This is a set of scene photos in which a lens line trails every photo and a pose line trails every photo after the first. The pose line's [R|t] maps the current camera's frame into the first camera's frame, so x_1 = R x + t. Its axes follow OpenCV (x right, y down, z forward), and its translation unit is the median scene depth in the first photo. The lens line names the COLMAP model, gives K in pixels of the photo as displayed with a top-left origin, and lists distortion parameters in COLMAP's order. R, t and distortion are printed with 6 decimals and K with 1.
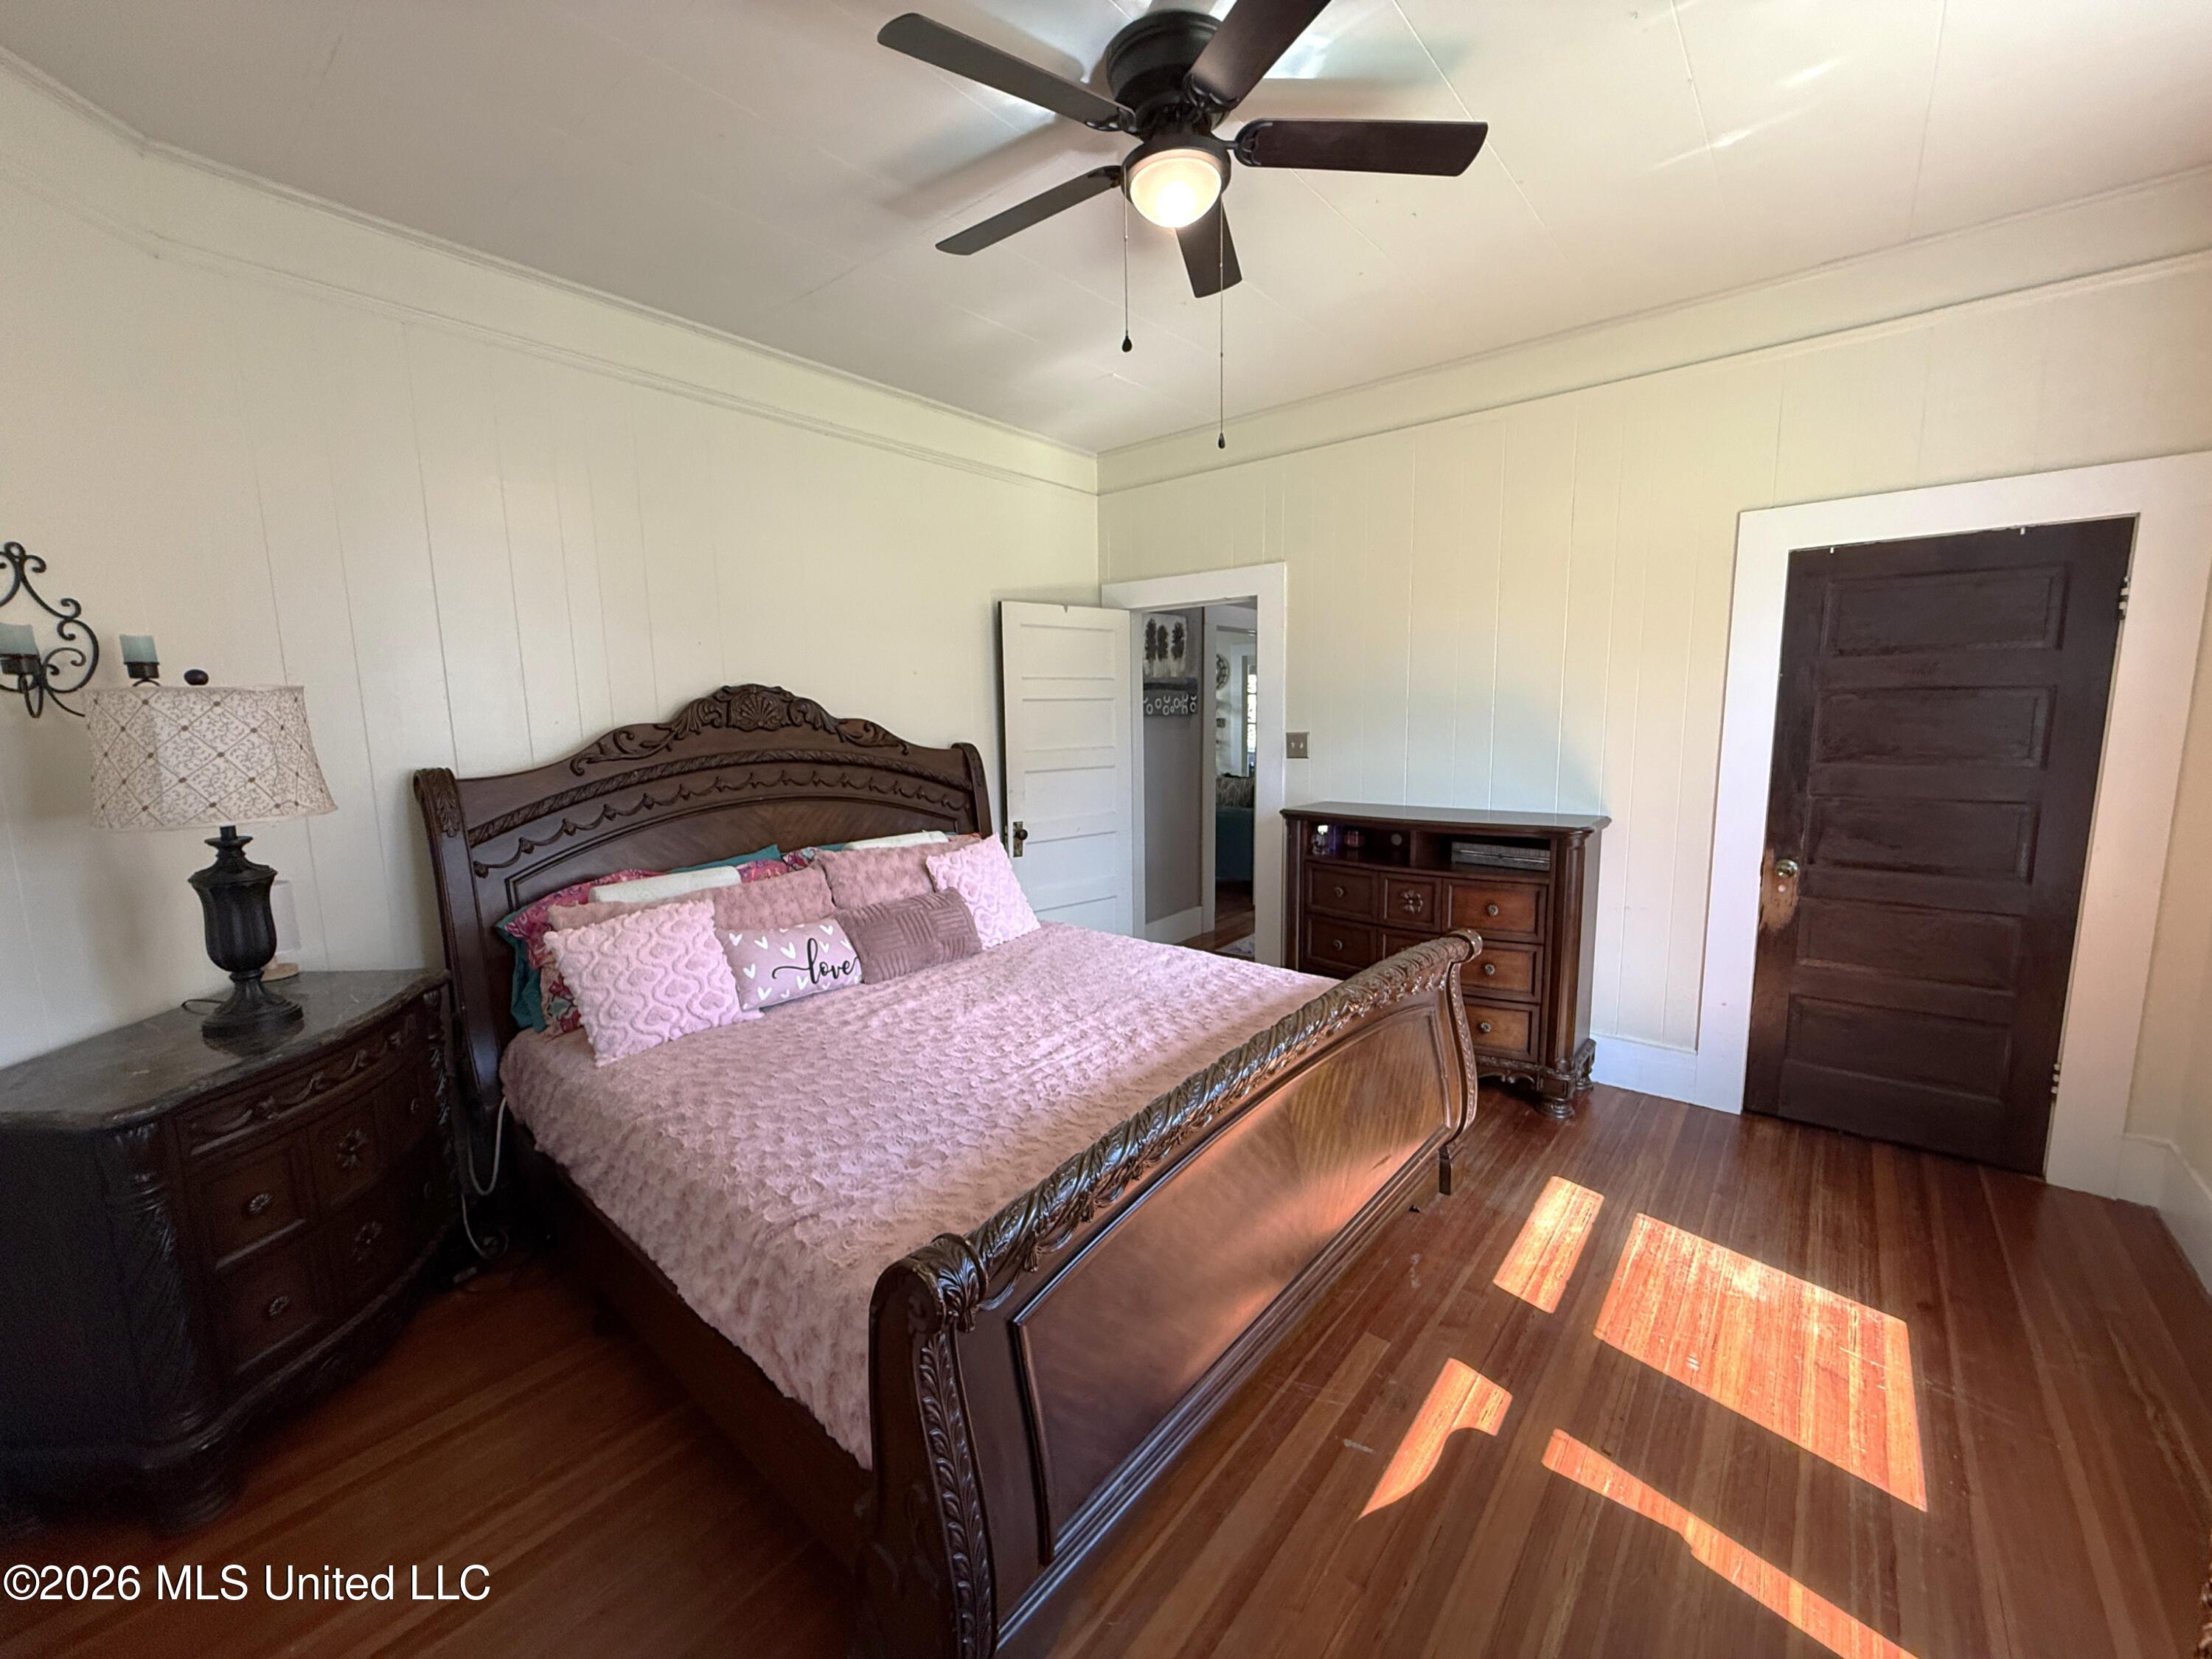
lens RADIAL K [[879.2, 0, 1100.4], [0, 879.2, 830.2], [0, 0, 1]] dist [-0.000094, -0.000091]
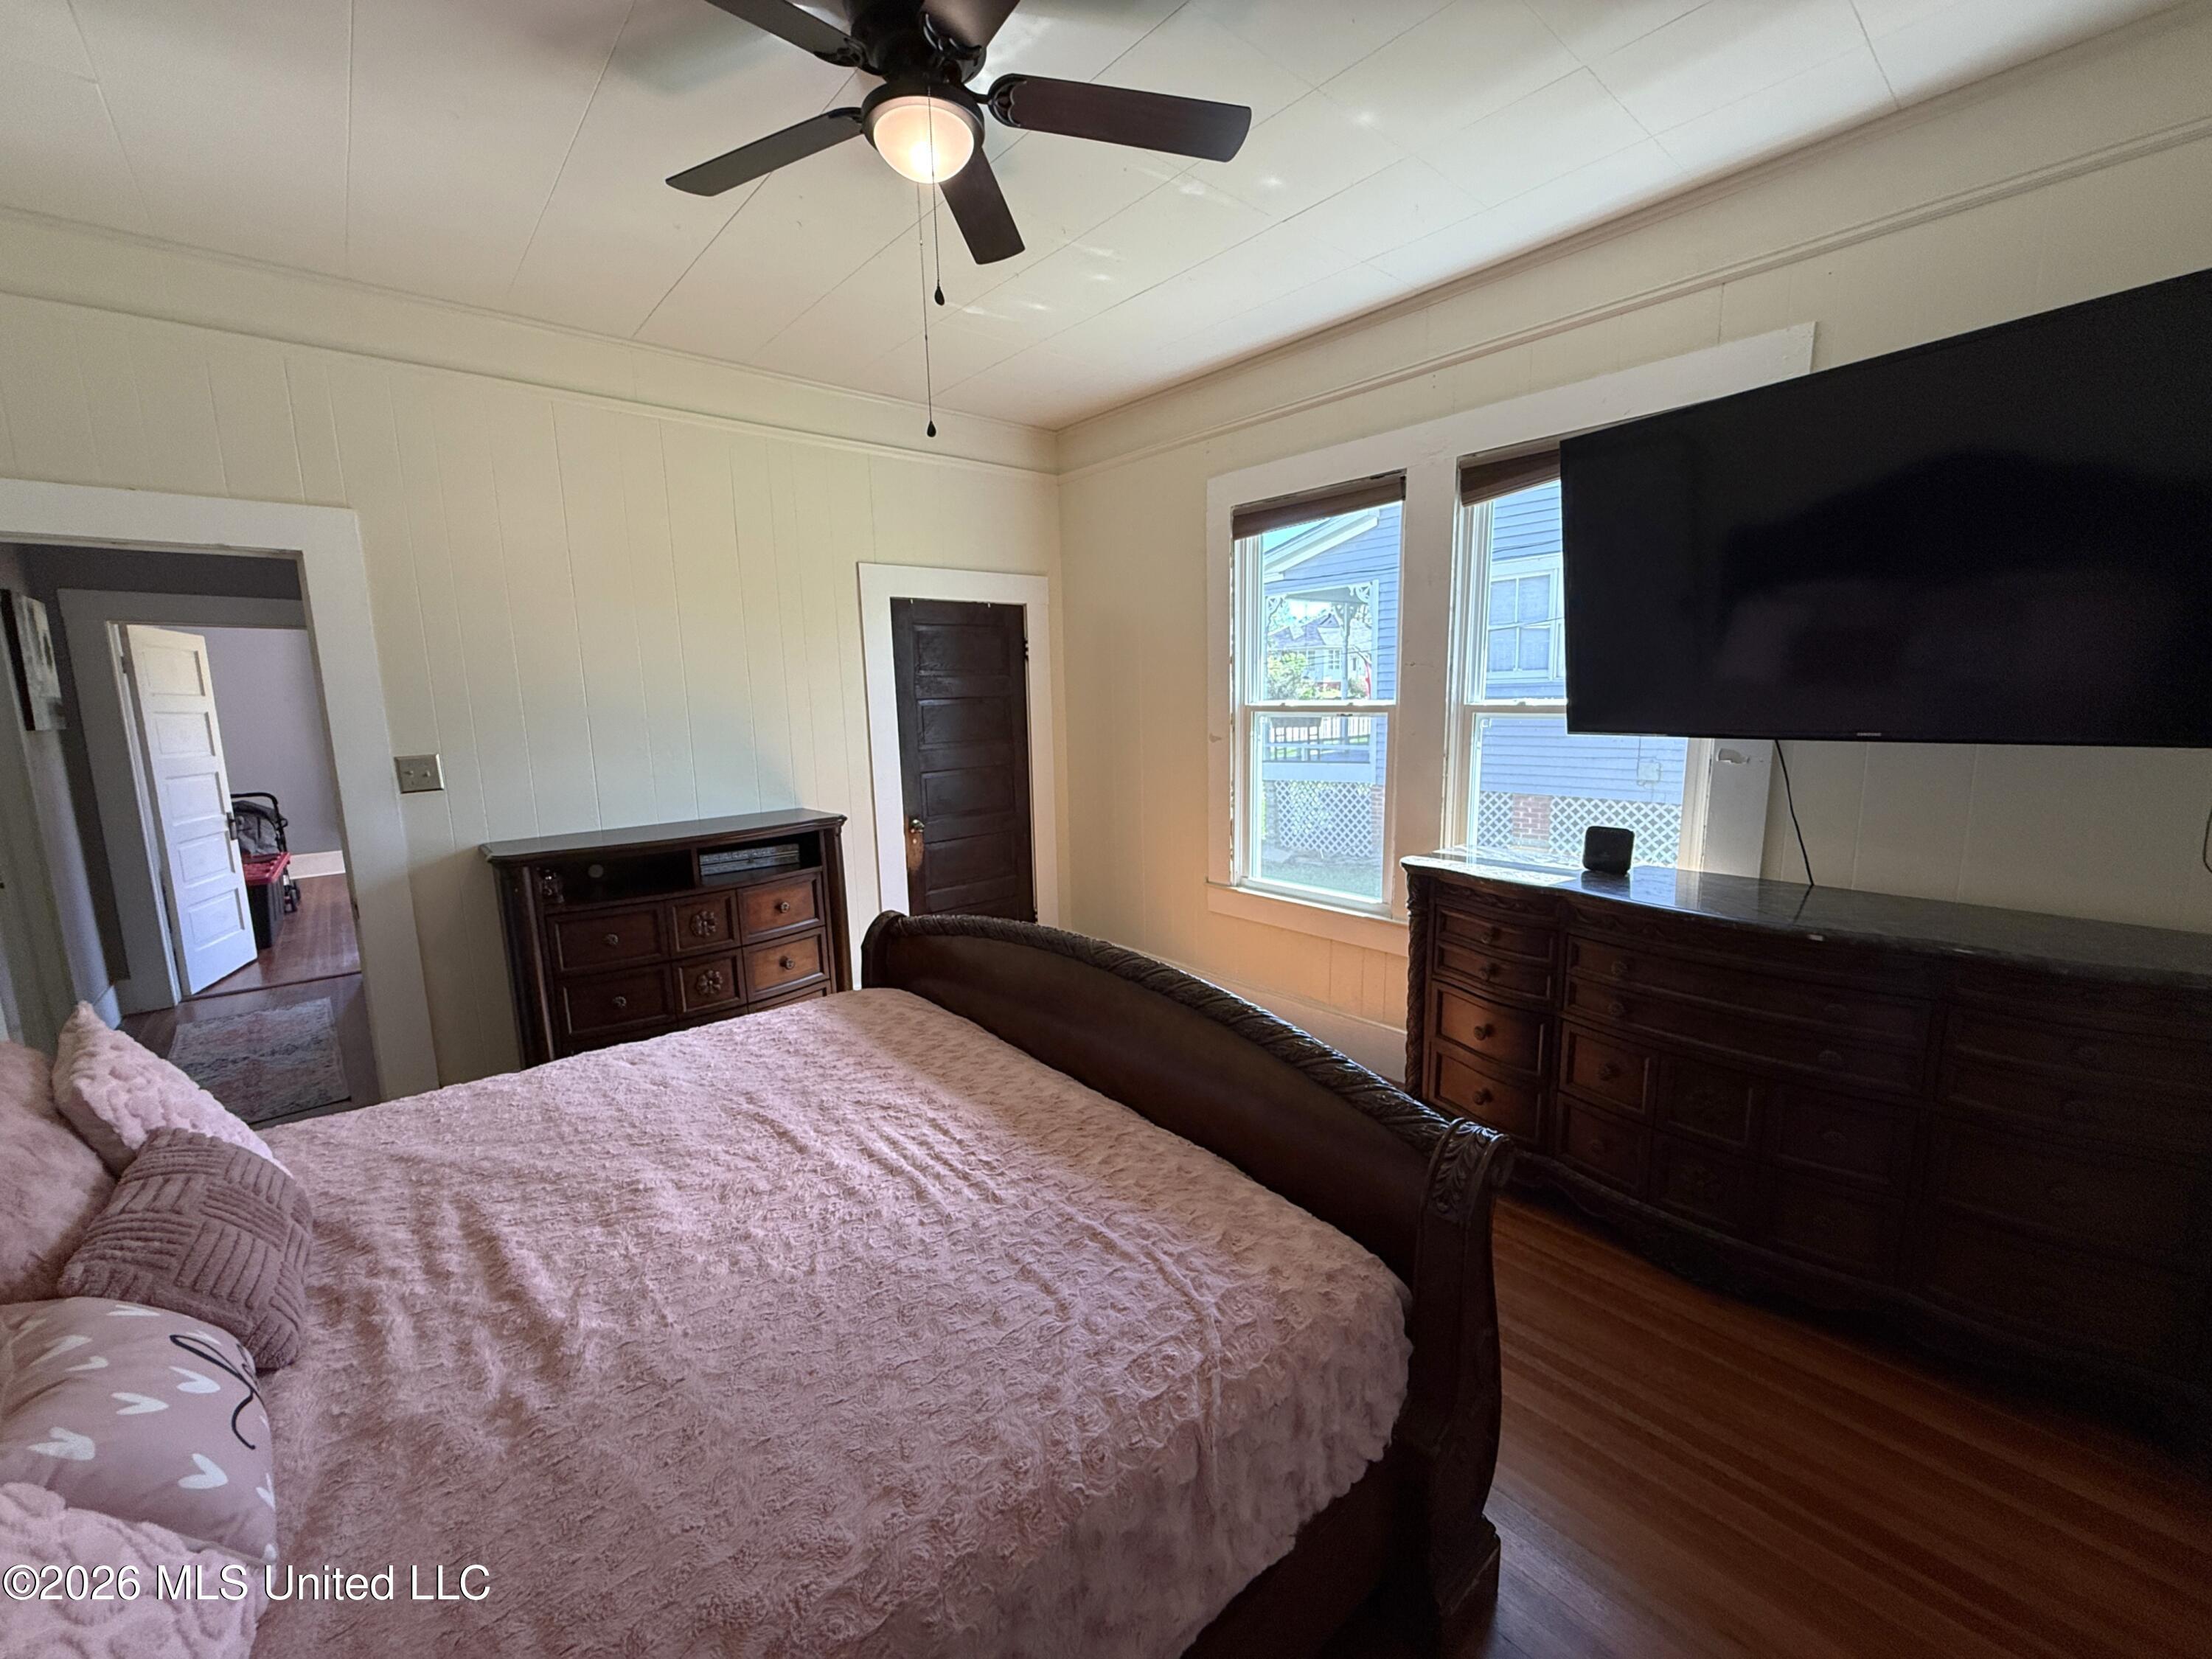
lens RADIAL K [[879.2, 0, 1100.4], [0, 879.2, 830.2], [0, 0, 1]] dist [-0.000094, -0.000091]
pose [[0.160547, -0.139972, 0.977053, -0.621076], [0.158857, 0.980653, 0.114385, -0.072389], [-0.974161, 0.136848, 0.179676, 0.534072]]
